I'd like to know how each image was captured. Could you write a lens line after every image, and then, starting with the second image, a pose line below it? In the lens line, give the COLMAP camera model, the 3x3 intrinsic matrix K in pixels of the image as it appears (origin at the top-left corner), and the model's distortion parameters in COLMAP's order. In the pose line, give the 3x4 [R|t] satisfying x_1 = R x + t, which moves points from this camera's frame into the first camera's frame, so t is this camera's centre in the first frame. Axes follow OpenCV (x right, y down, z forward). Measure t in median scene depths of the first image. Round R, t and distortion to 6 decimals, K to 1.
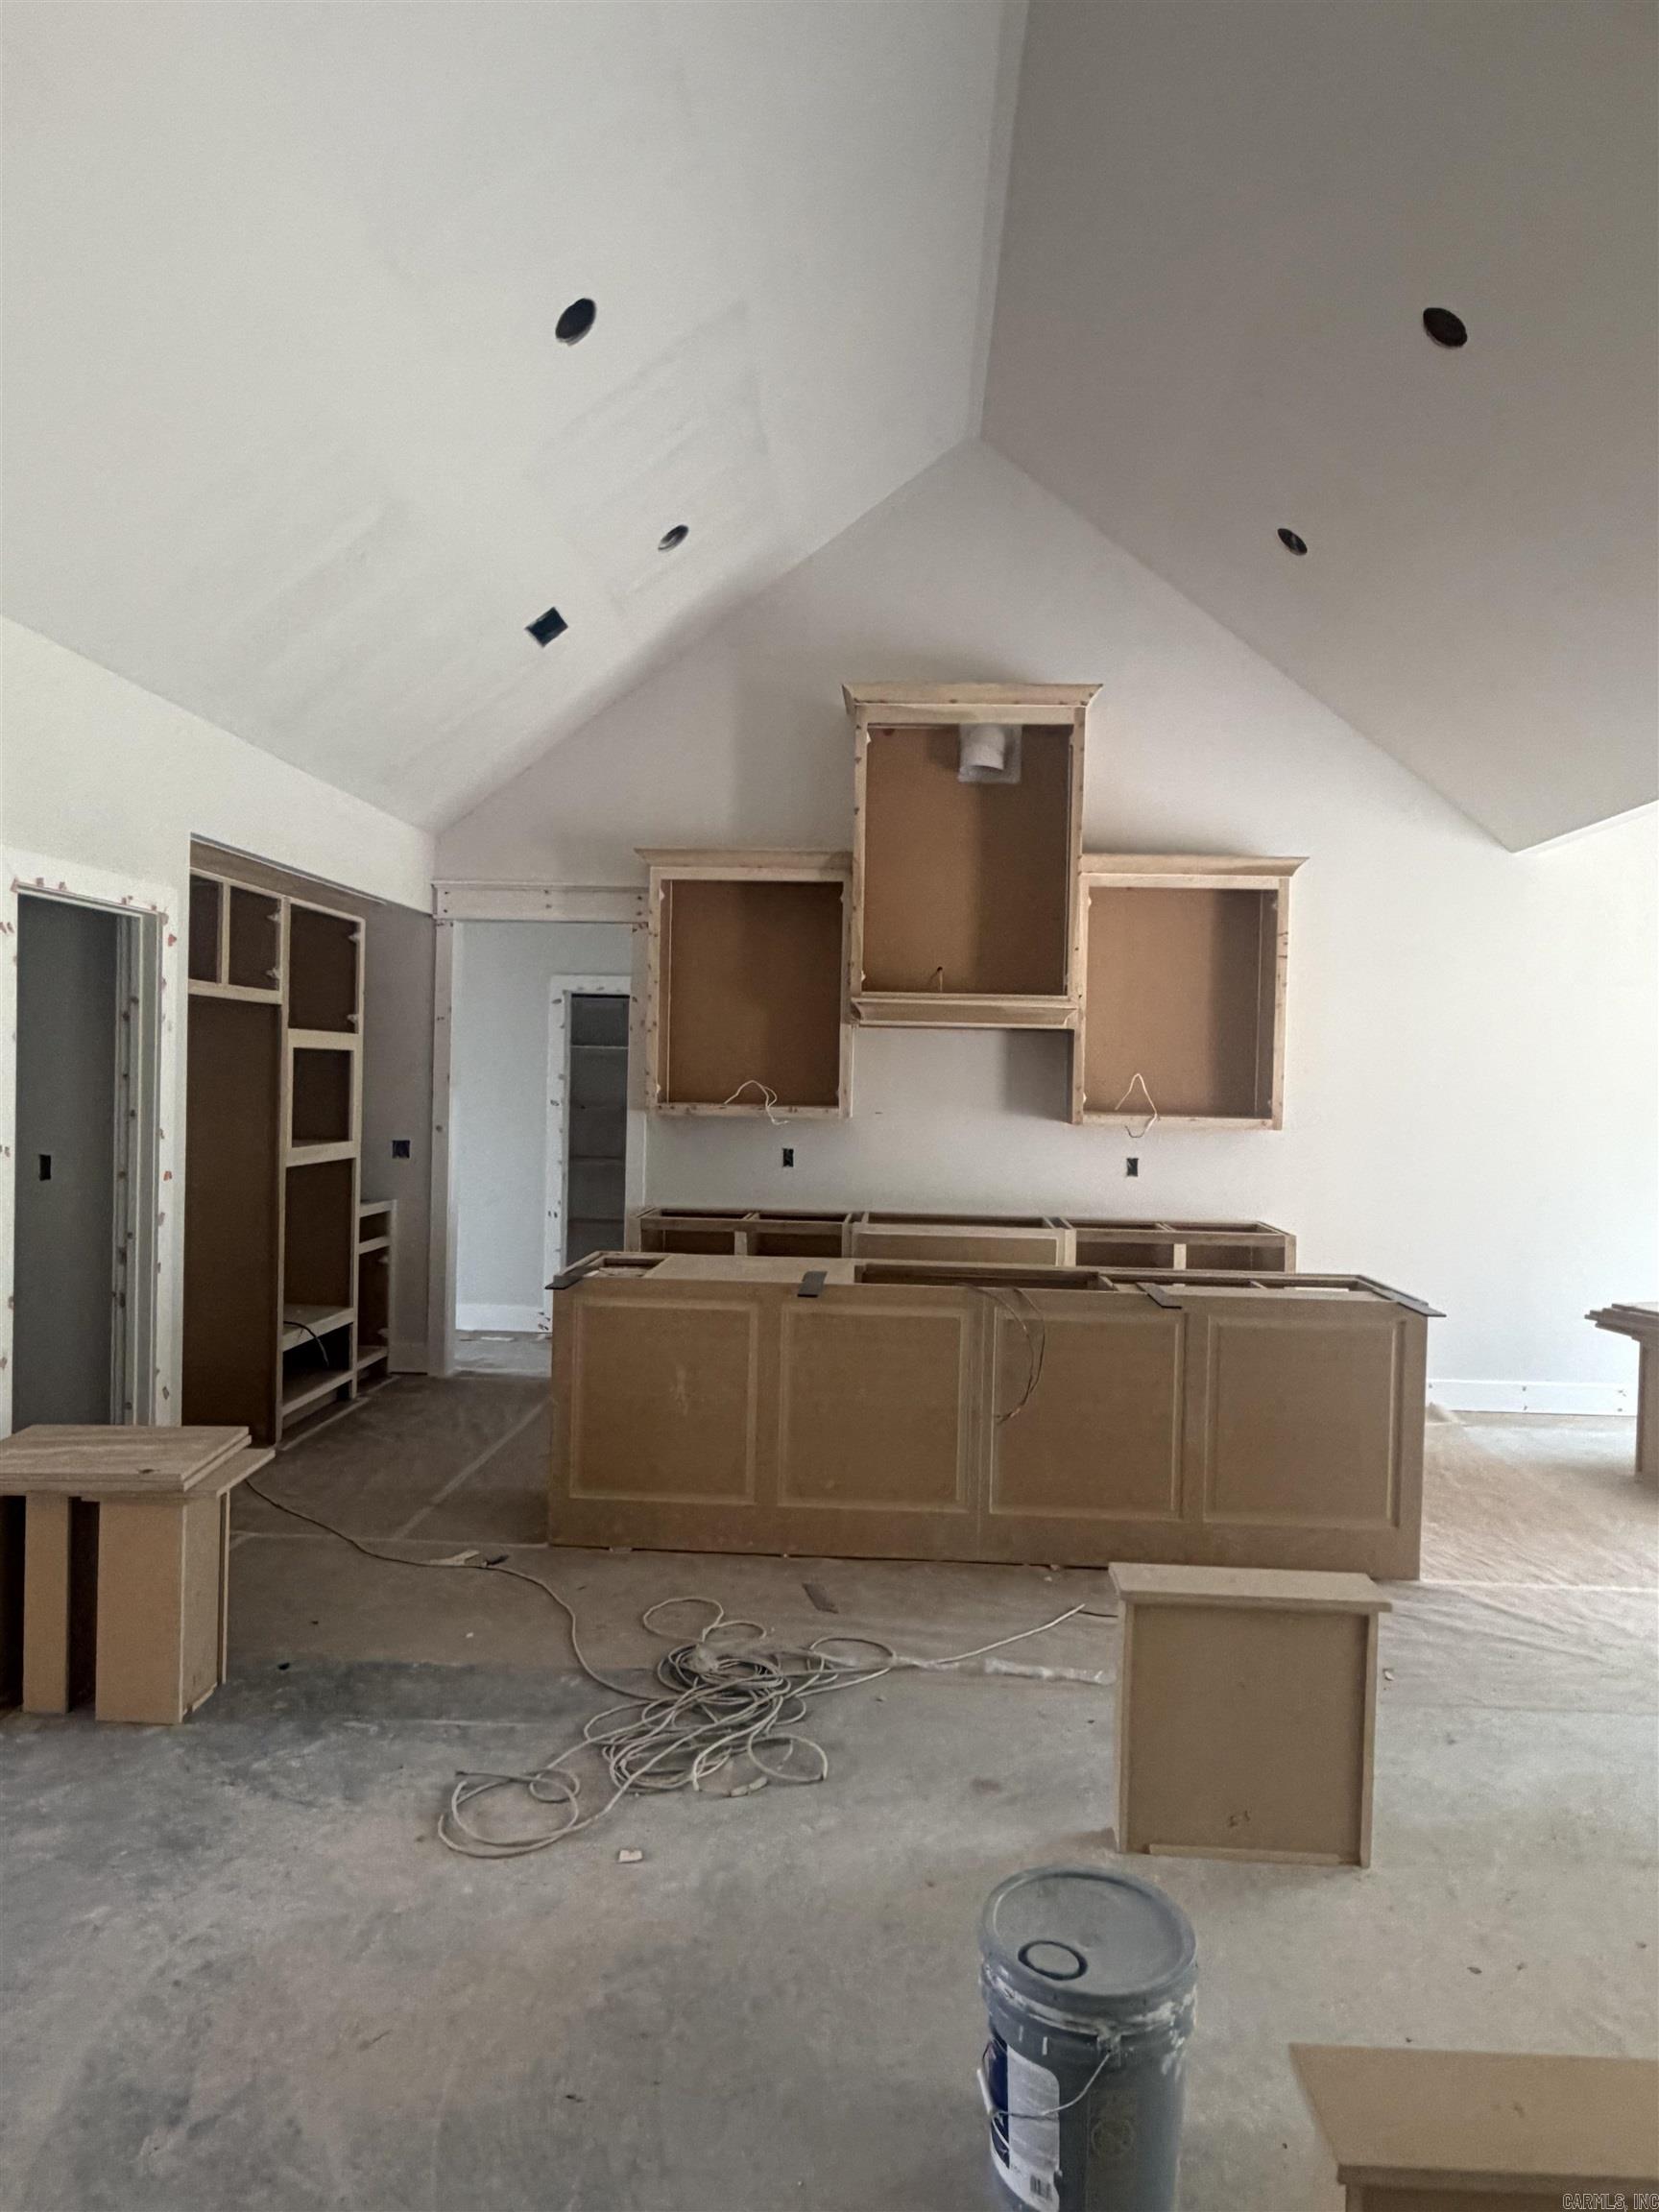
lens RADIAL K [[1393.3, 0, 841.5], [0, 1393.3, 1096.3], [0, 0, 1]] dist [-0.005879, -0.002793]
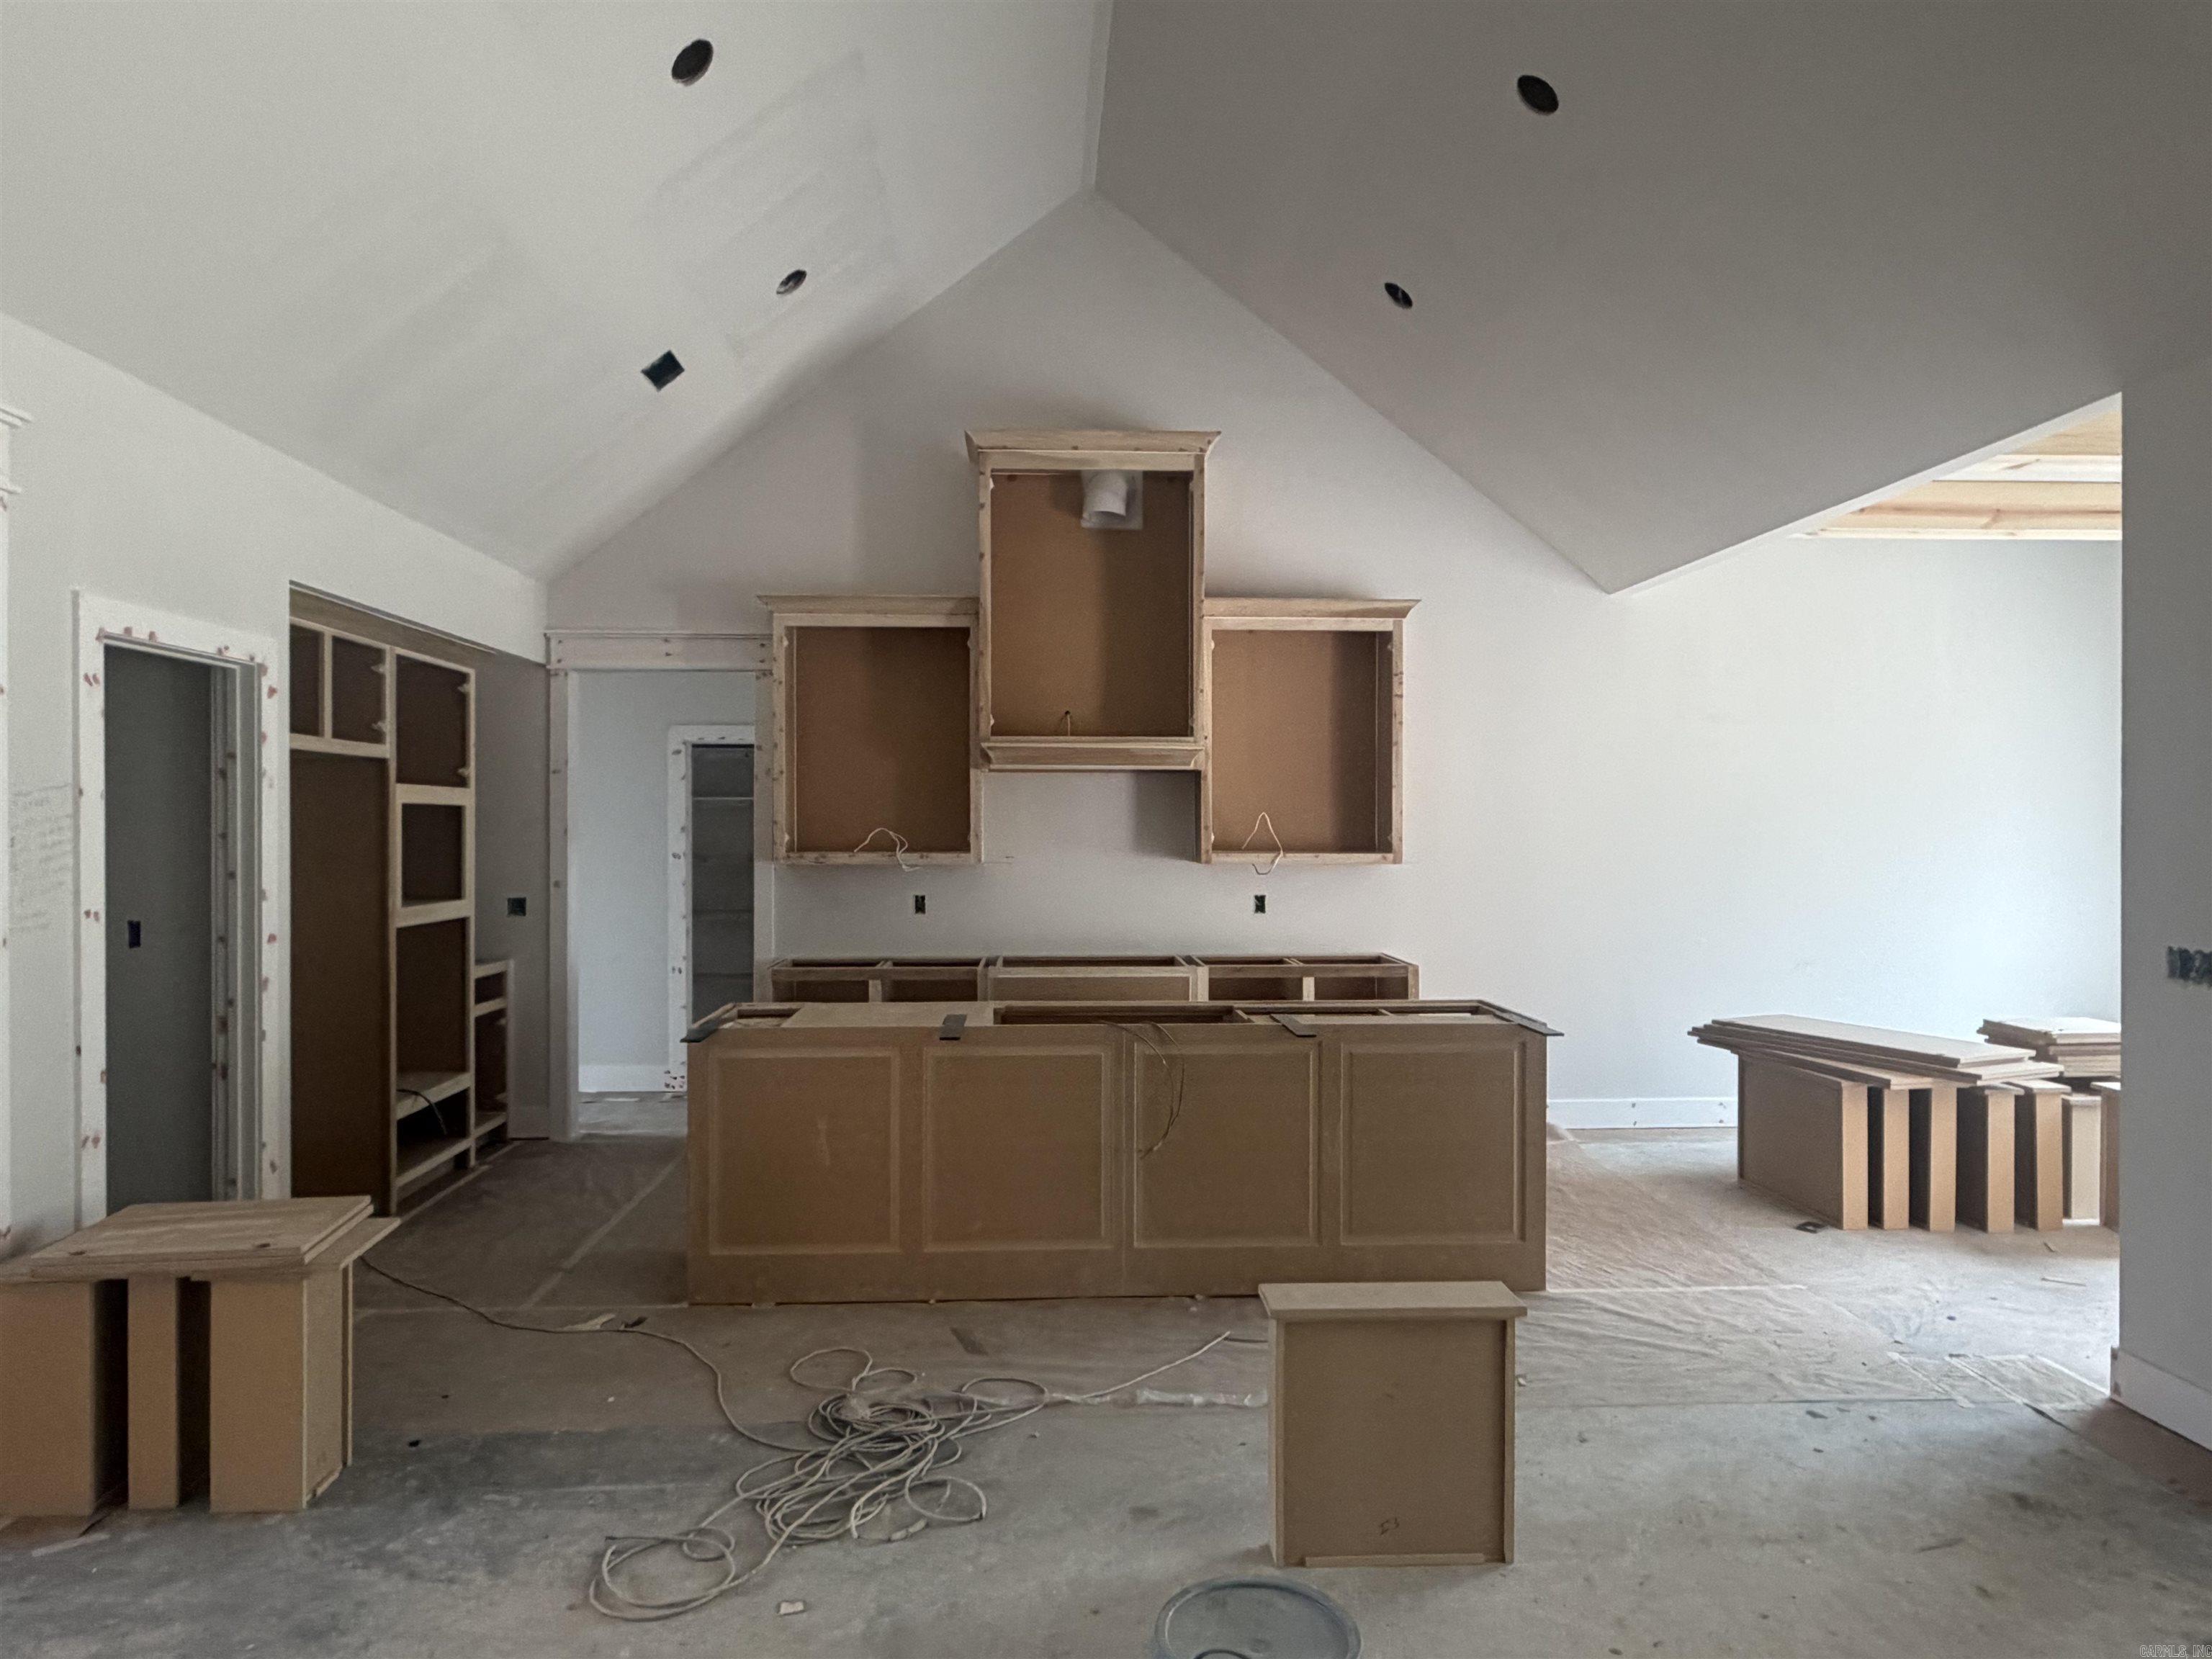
lens RADIAL K [[1393.3, 0, 1104.8], [0, 1393.3, 830.9], [0, 0, 1]] dist [-0.005879, -0.002793]
pose [[0.994539, -0.023124, 0.101768, -0.011266], [0.024124, 0.999672, -0.008612, 0.005047], [-0.101535, 0.011020, 0.994771, -0.007168]]
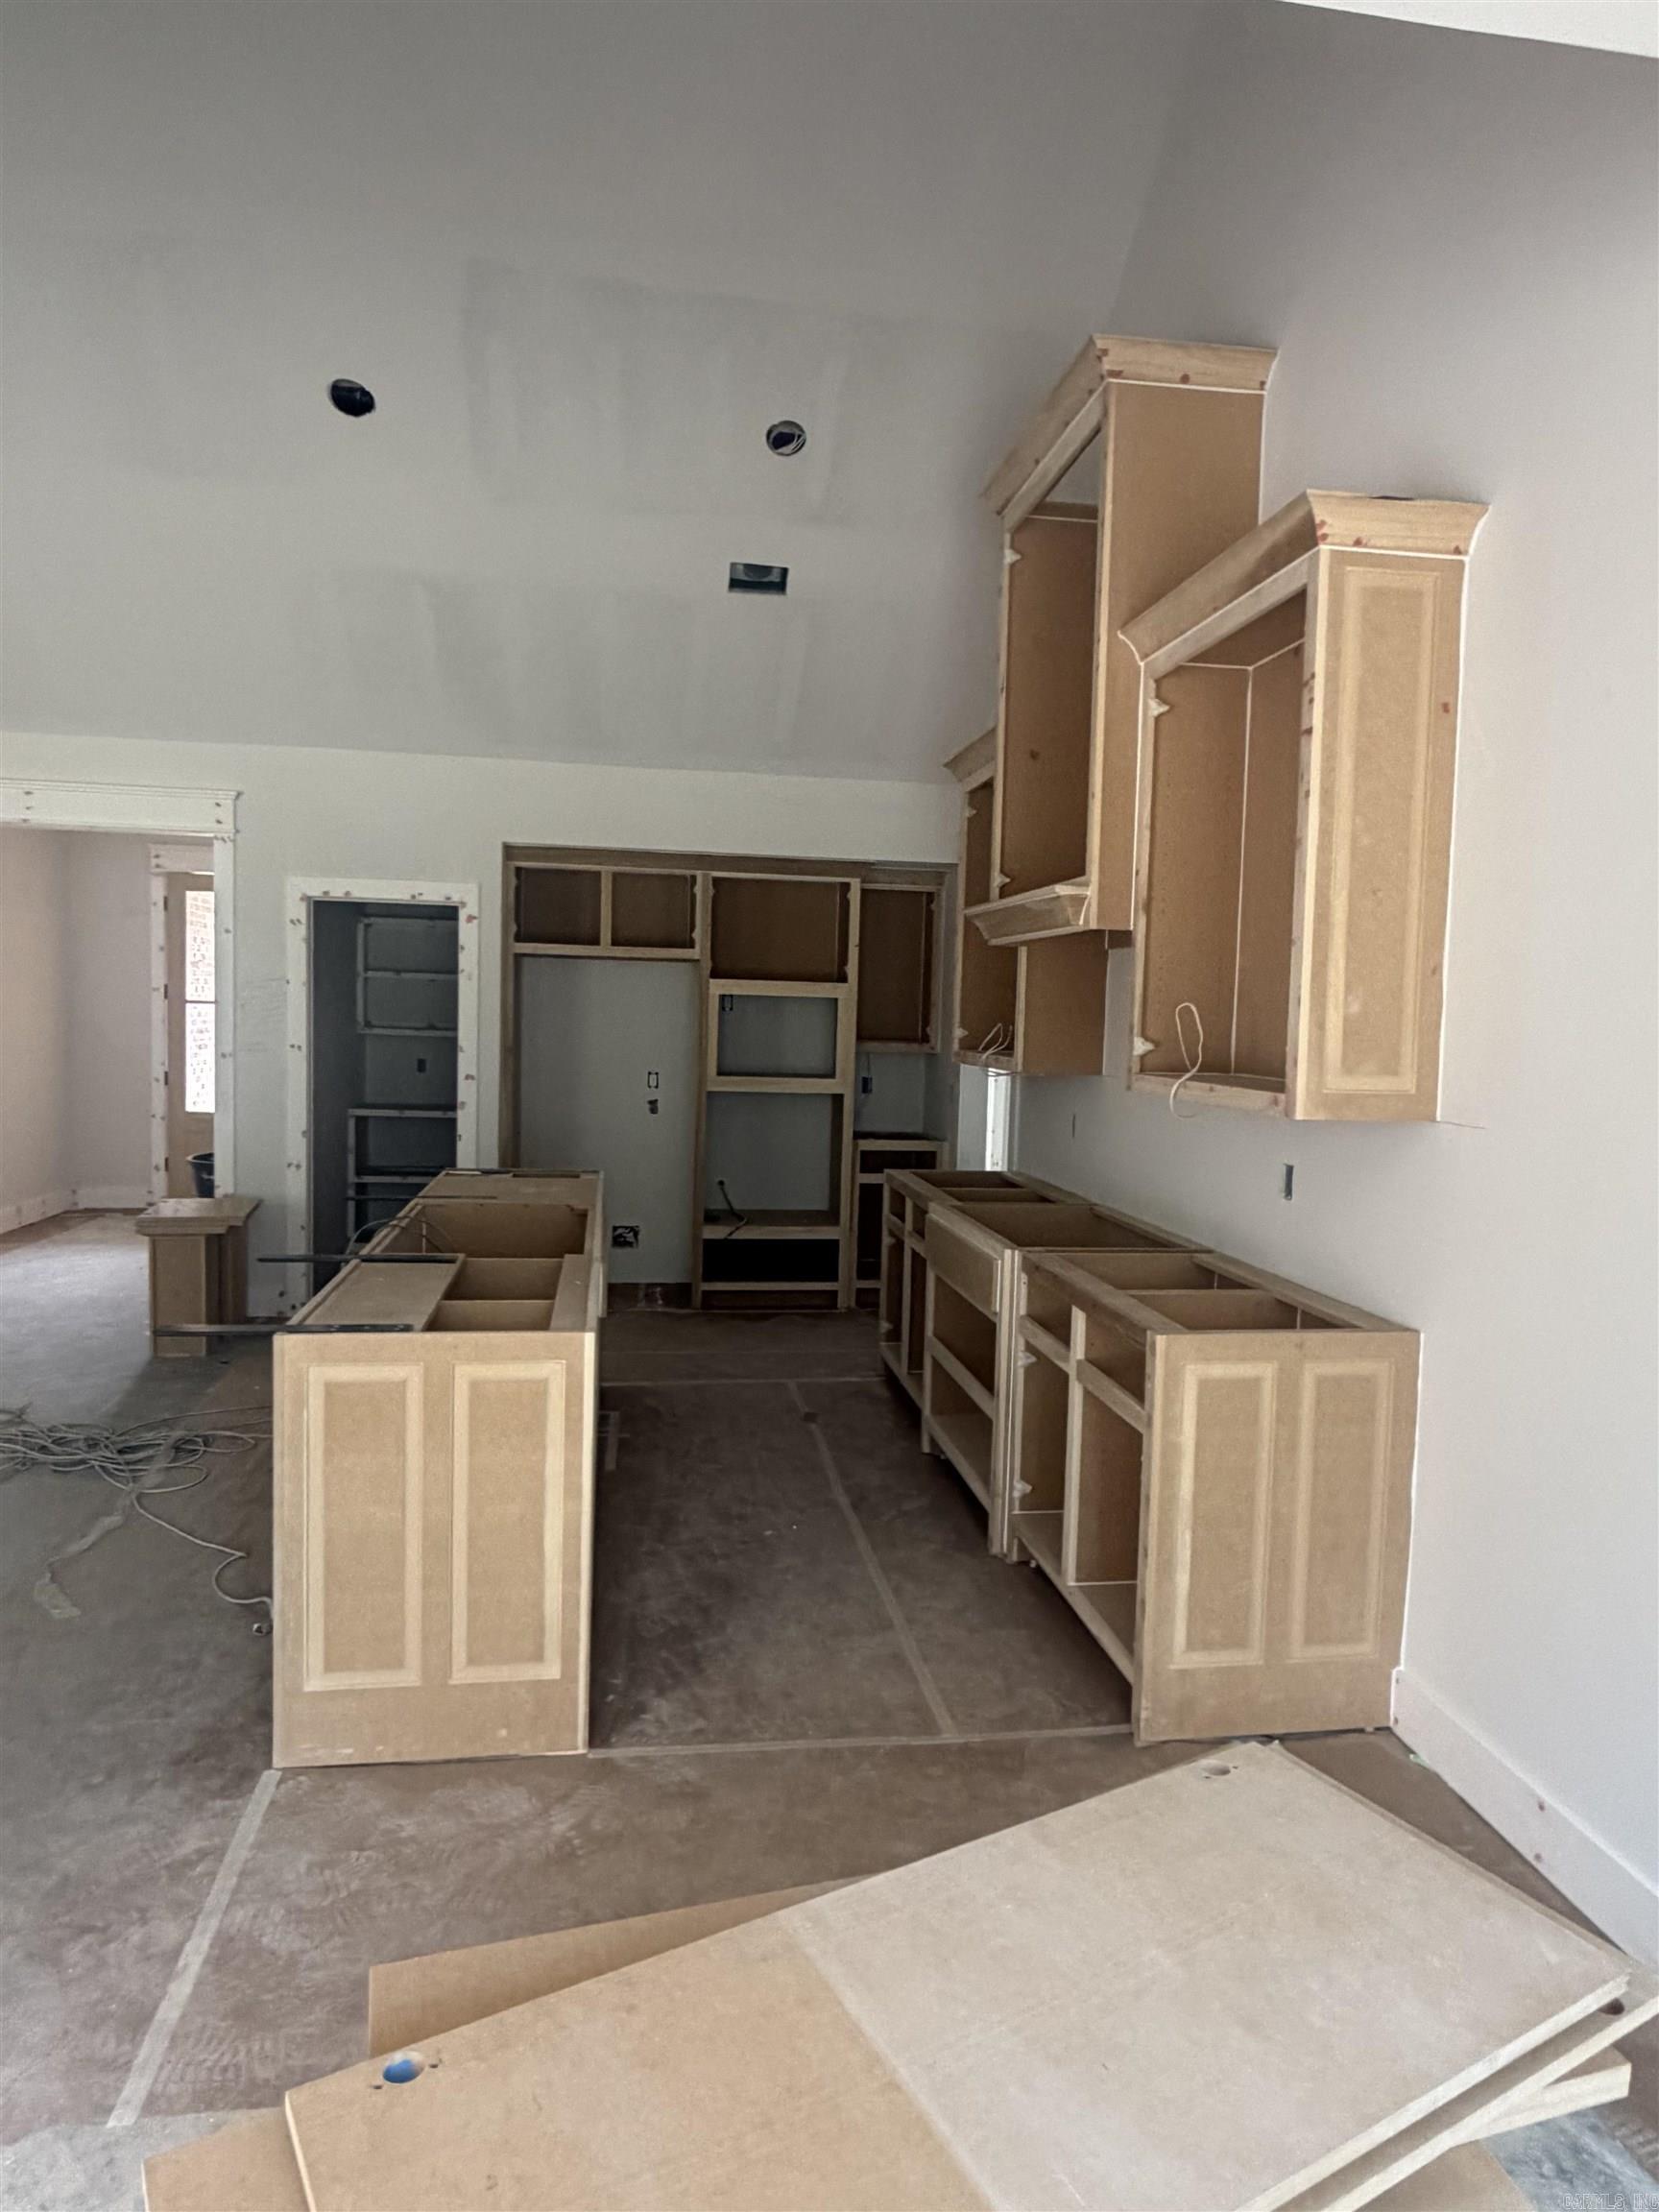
lens RADIAL K [[1393.3, 0, 823.5], [0, 1393.3, 1115.9], [0, 0, 1]] dist [-0.005879, -0.002793]
pose [[0.190809, 0.053750, -0.980154, 1.036375], [-0.040013, 0.998096, 0.046944, 0.011881], [0.980811, 0.030261, 0.192596, 1.077106]]
